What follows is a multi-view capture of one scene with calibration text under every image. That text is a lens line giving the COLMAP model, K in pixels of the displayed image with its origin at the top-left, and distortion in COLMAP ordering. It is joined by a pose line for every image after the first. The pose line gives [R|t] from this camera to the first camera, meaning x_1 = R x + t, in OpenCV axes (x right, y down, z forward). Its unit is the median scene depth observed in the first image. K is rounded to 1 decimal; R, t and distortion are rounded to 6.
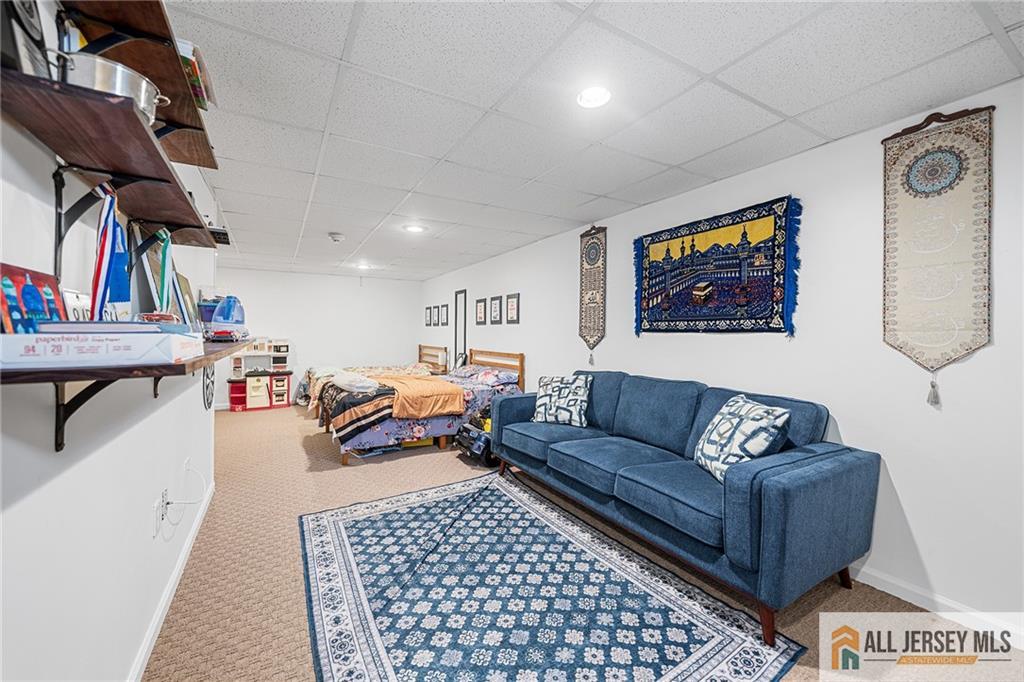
lens RADIAL K [[401.0, 0, 509.7], [0, 401.0, 338.2], [0, 0, 1]] dist [-0.001388, -0.000002]
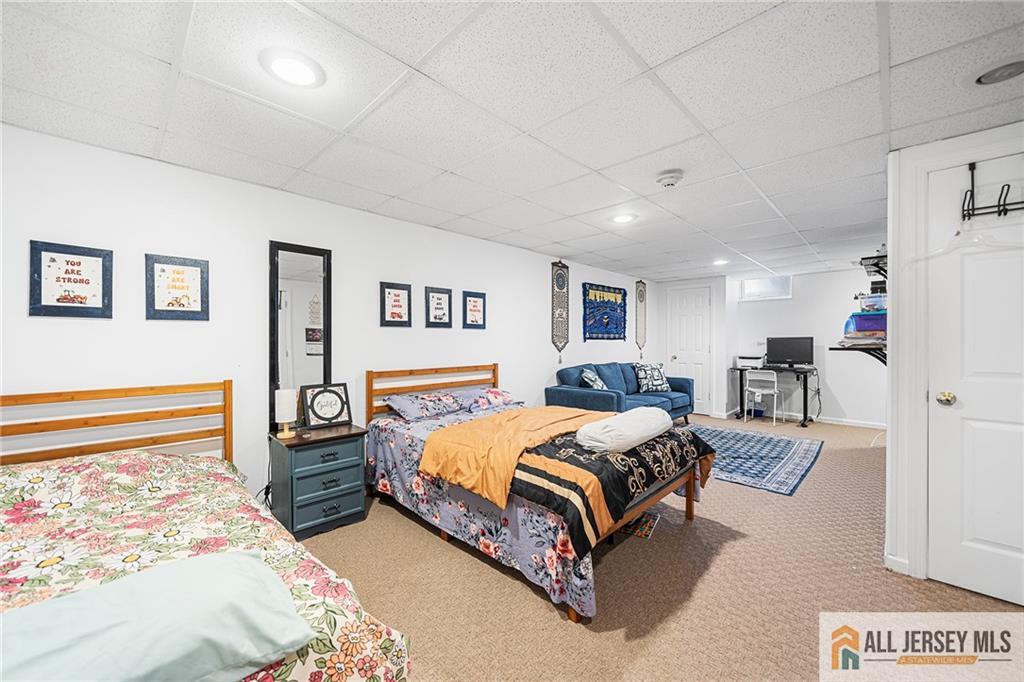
lens RADIAL K [[387.3, 0, 510.0], [0, 387.3, 344.7], [0, 0, 1]] dist [-0.019583, 0.000008]
pose [[-0.255751, -0.004217, 0.966733, -1.028522], [0.021453, 0.999719, 0.010036, -0.014158], [-0.966505, 0.023306, -0.255589, 1.529192]]
